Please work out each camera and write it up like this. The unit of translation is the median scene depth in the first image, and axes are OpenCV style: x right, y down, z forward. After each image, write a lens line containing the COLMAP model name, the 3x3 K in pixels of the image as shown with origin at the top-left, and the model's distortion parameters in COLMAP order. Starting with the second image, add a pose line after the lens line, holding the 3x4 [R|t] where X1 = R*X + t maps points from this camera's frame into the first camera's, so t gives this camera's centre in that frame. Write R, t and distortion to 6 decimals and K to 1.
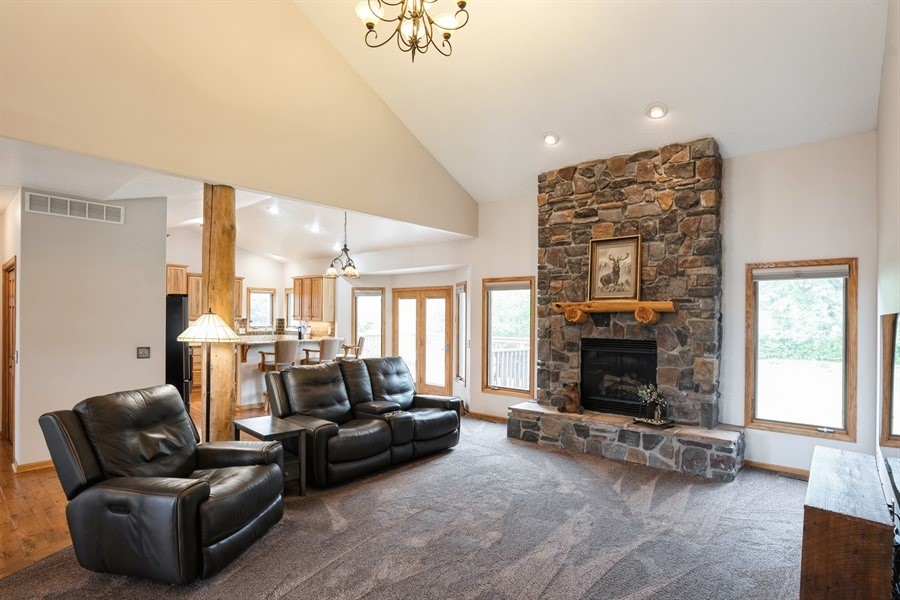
lens RADIAL K [[439.3, 0, 445.7], [0, 439.3, 316.8], [0, 0, 1]] dist [-0.035220, 0.000188]
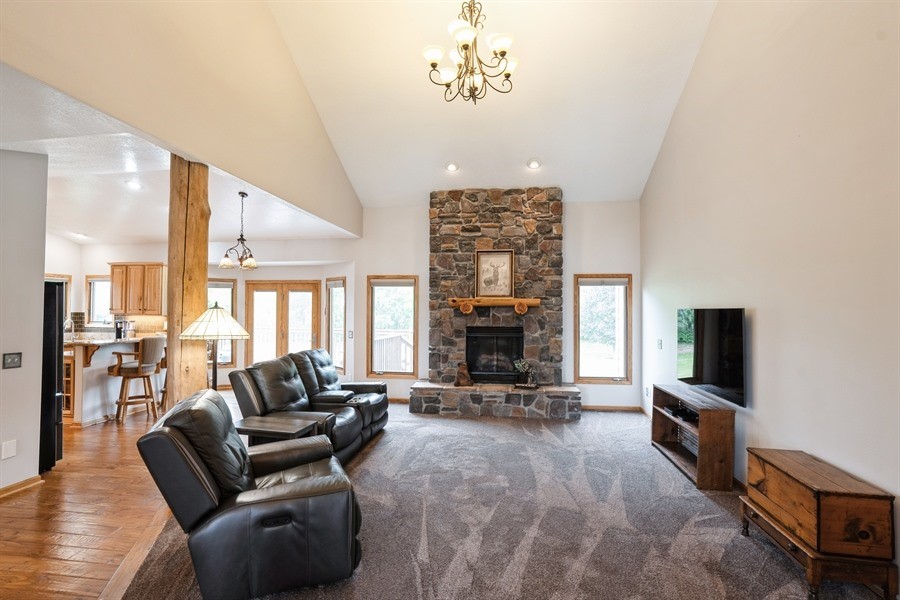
lens RADIAL K [[413.2, 0, 431.6], [0, 413.2, 303.0], [0, 0, 1]] dist [-0.054338, 0.020336]
pose [[0.855224, 0.005858, 0.518226, -0.408417], [0.001704, 0.999899, -0.014115, -0.002871], [-0.518256, 0.012954, 0.855127, 0.031251]]
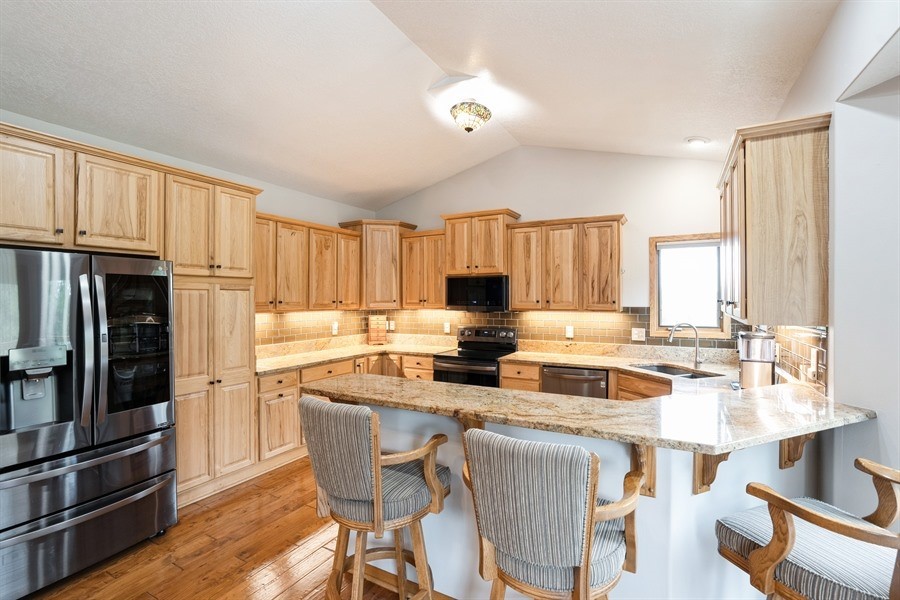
lens RADIAL K [[417.8, 0, 445.6], [0, 417.8, 290.3], [0, 0, 1]] dist [-0.049436, 0.020838]
pose [[0.222360, -0.027787, -0.974568, -0.179816], [0.002608, 0.999607, -0.027906, -0.002659], [0.974961, 0.003663, 0.222346, 1.340315]]
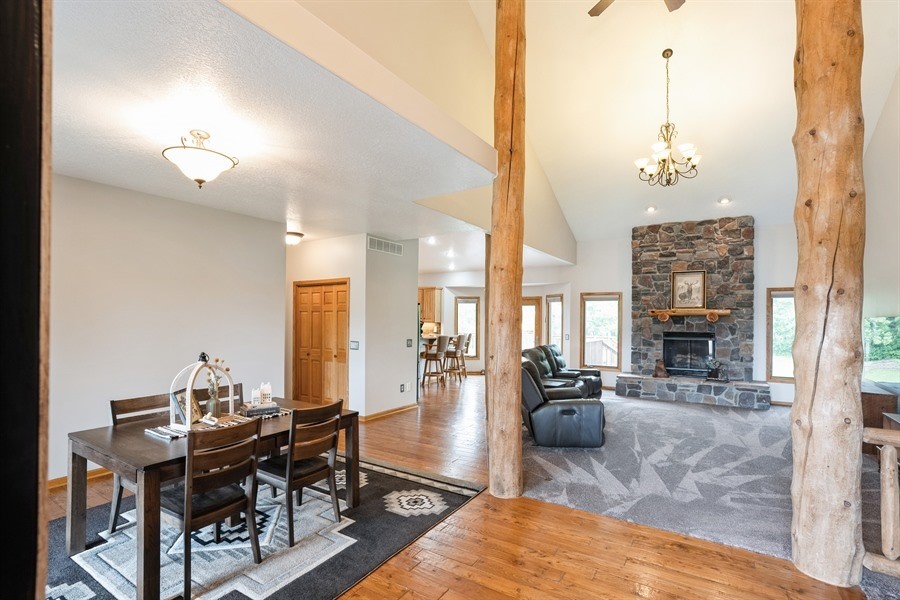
lens RADIAL K [[405.7, 0, 449.4], [0, 405.7, 319.4], [0, 0, 1]] dist [-0.017392, 0.000251]
pose [[0.989750, -0.000514, 0.142807, -0.706148], [0.000489, 1.000000, 0.000212, 0.002848], [-0.142807, -0.000140, 0.989751, -0.372726]]
